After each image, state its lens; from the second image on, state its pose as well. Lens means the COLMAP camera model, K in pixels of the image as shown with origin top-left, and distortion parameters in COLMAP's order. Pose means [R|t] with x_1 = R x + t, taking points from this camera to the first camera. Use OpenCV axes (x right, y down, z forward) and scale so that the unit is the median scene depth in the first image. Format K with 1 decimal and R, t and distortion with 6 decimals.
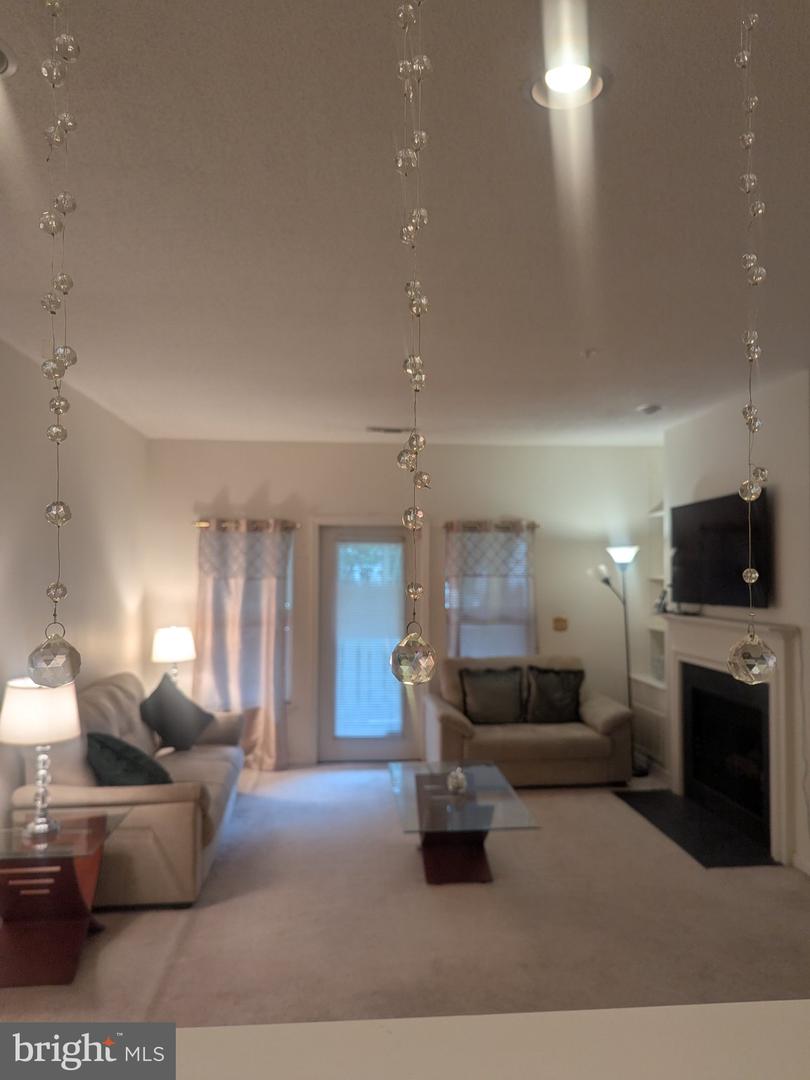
lens RADIAL K [[759.1, 0, 403.9], [0, 759.1, 550.3], [0, 0, 1]] dist [0.047534, -0.041873]
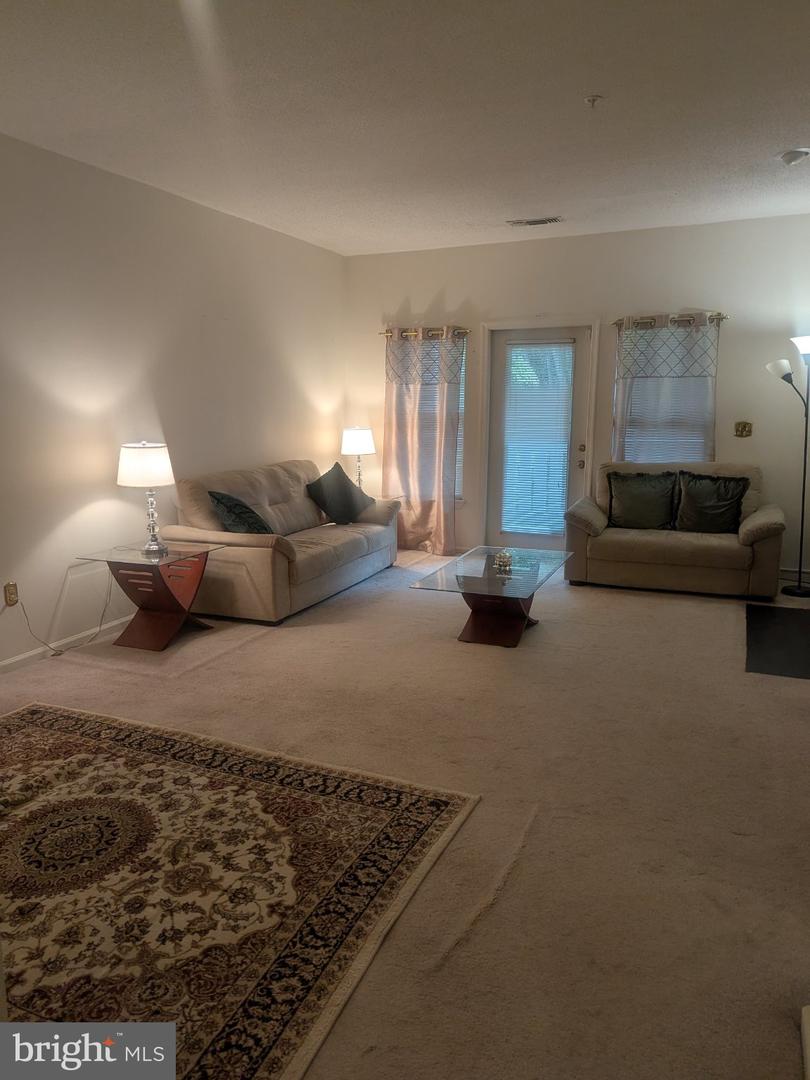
lens RADIAL K [[759.1, 0, 403.1], [0, 759.1, 523.0], [0, 0, 1]] dist [0.047534, -0.041873]
pose [[0.879706, 0.069213, -0.470454, 0.303306], [0.019040, 0.983430, 0.180285, 0.037664], [0.475137, -0.167555, 0.863811, 0.008894]]
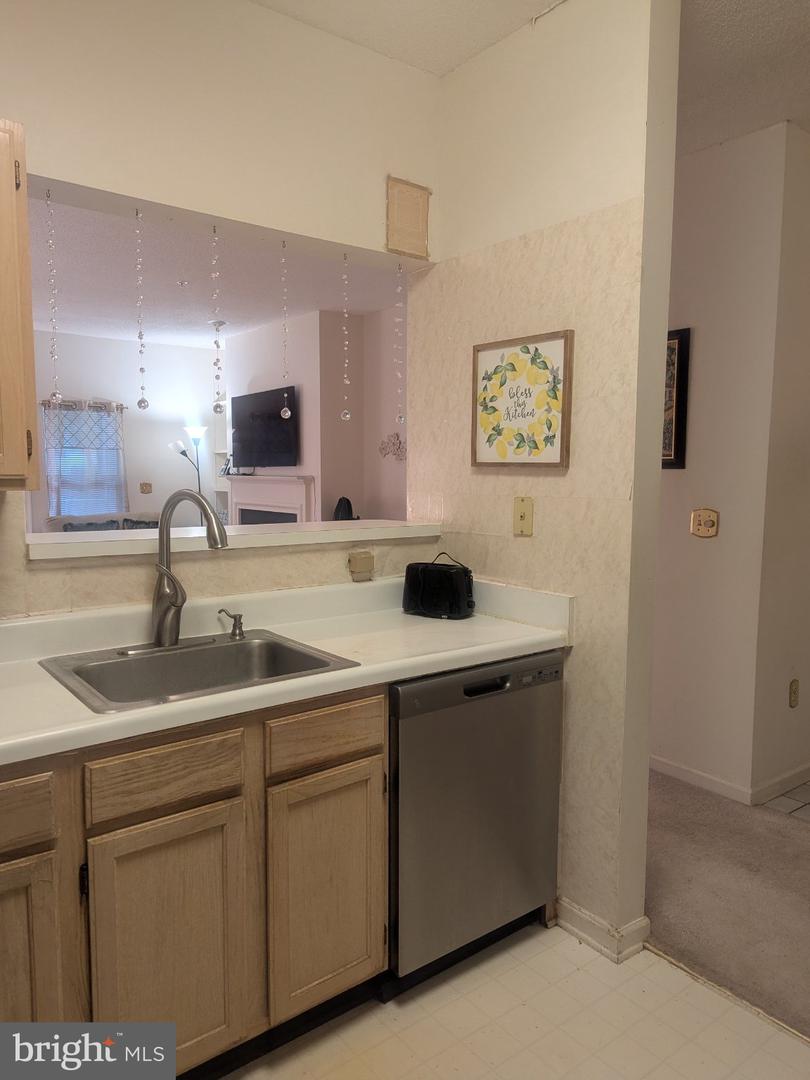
lens RADIAL K [[759.1, 0, 398.1], [0, 759.1, 540.6], [0, 0, 1]] dist [0.047534, -0.041873]
pose [[0.837070, -0.046899, 0.545082, -0.145199], [-0.018777, 0.993269, 0.114297, 0.033680], [-0.546773, -0.105910, 0.830555, -0.299136]]
